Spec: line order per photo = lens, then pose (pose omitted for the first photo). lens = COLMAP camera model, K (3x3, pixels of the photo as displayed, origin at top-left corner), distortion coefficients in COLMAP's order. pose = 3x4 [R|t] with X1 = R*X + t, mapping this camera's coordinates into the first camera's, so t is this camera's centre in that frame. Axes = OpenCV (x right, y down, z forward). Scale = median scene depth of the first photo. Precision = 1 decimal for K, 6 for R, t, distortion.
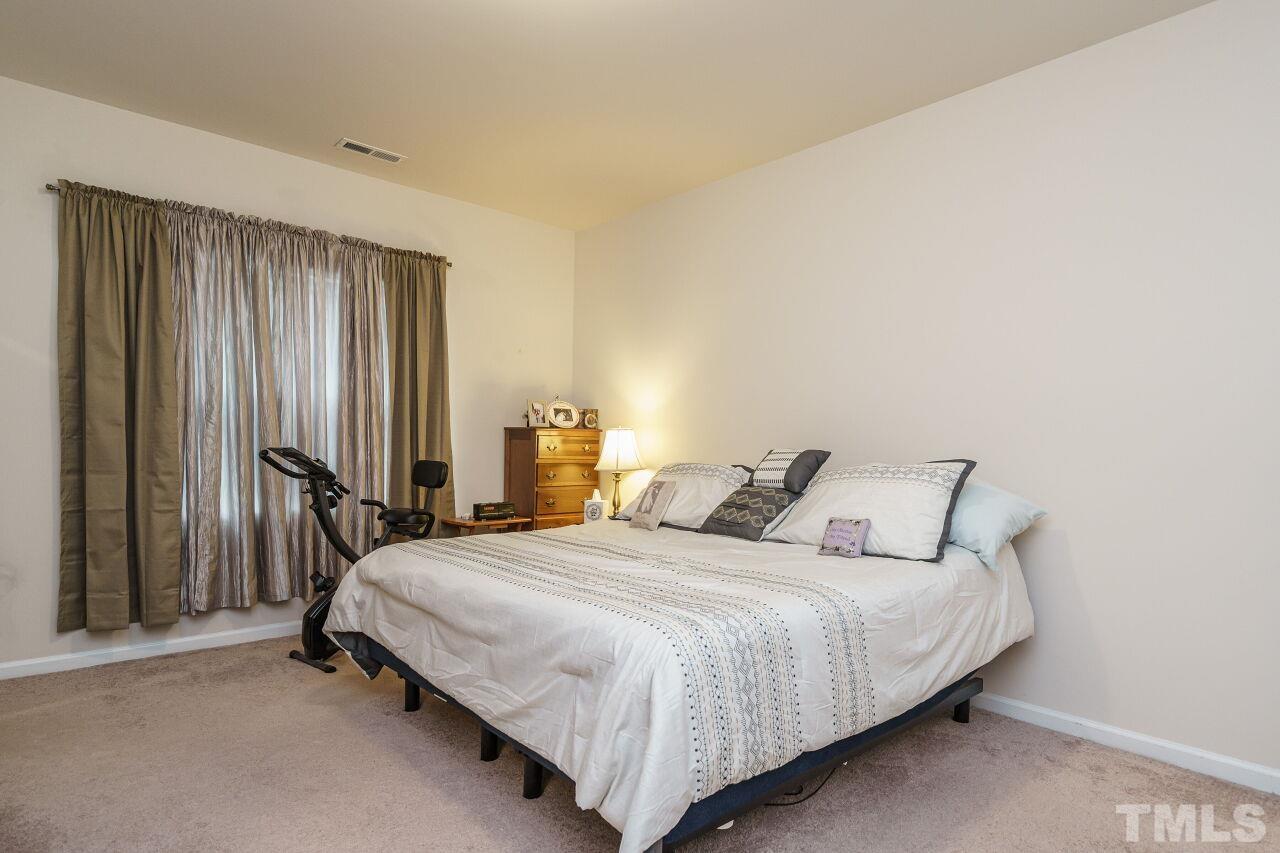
lens RADIAL K [[690.7, 0, 663.7], [0, 690.7, 464.5], [0, 0, 1]] dist [-0.002065, -0.000356]
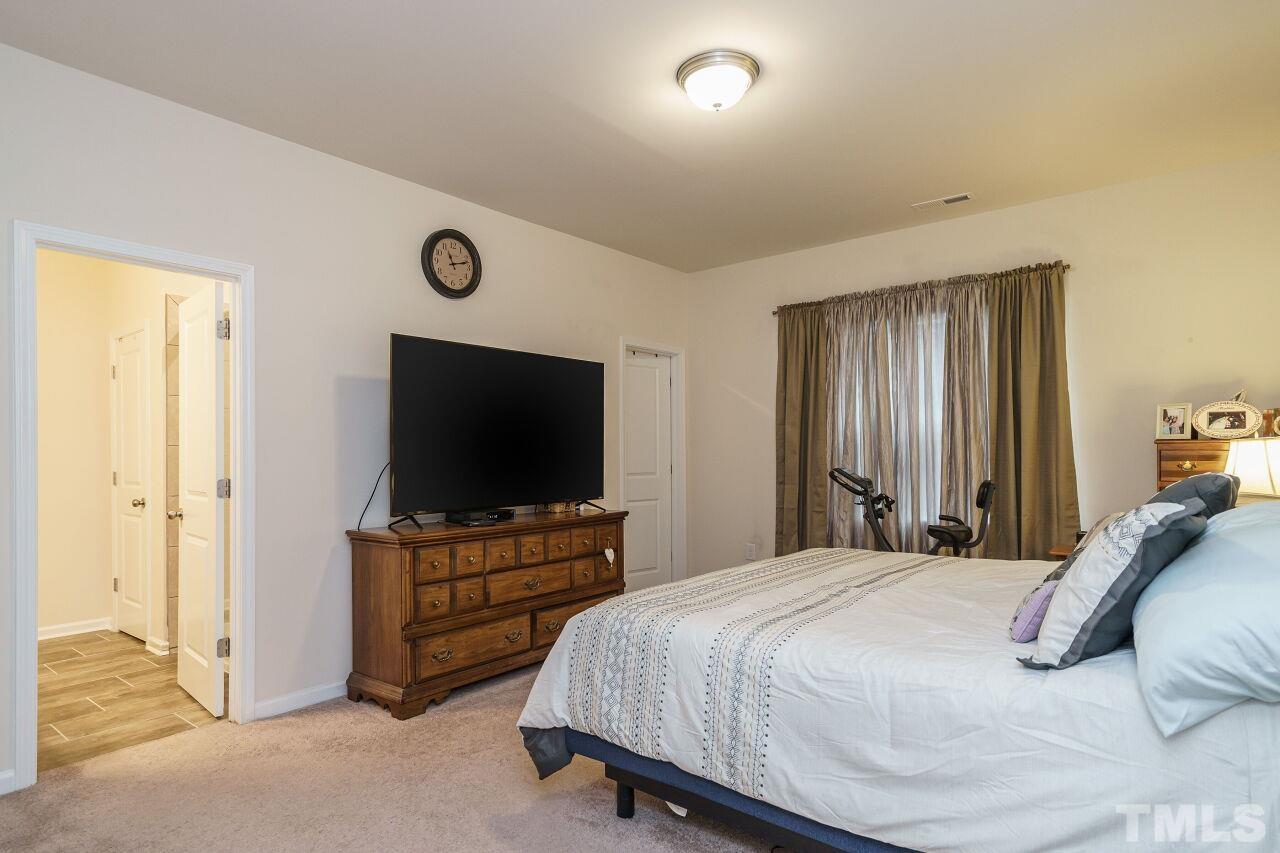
lens RADIAL K [[690.7, 0, 663.7], [0, 690.7, 464.5], [0, 0, 1]] dist [-0.002065, -0.000356]
pose [[0.167966, -0.006528, -0.985771, 0.579097], [-0.016190, 0.999825, -0.009380, -0.011908], [0.985660, 0.017535, 0.167831, 0.375774]]
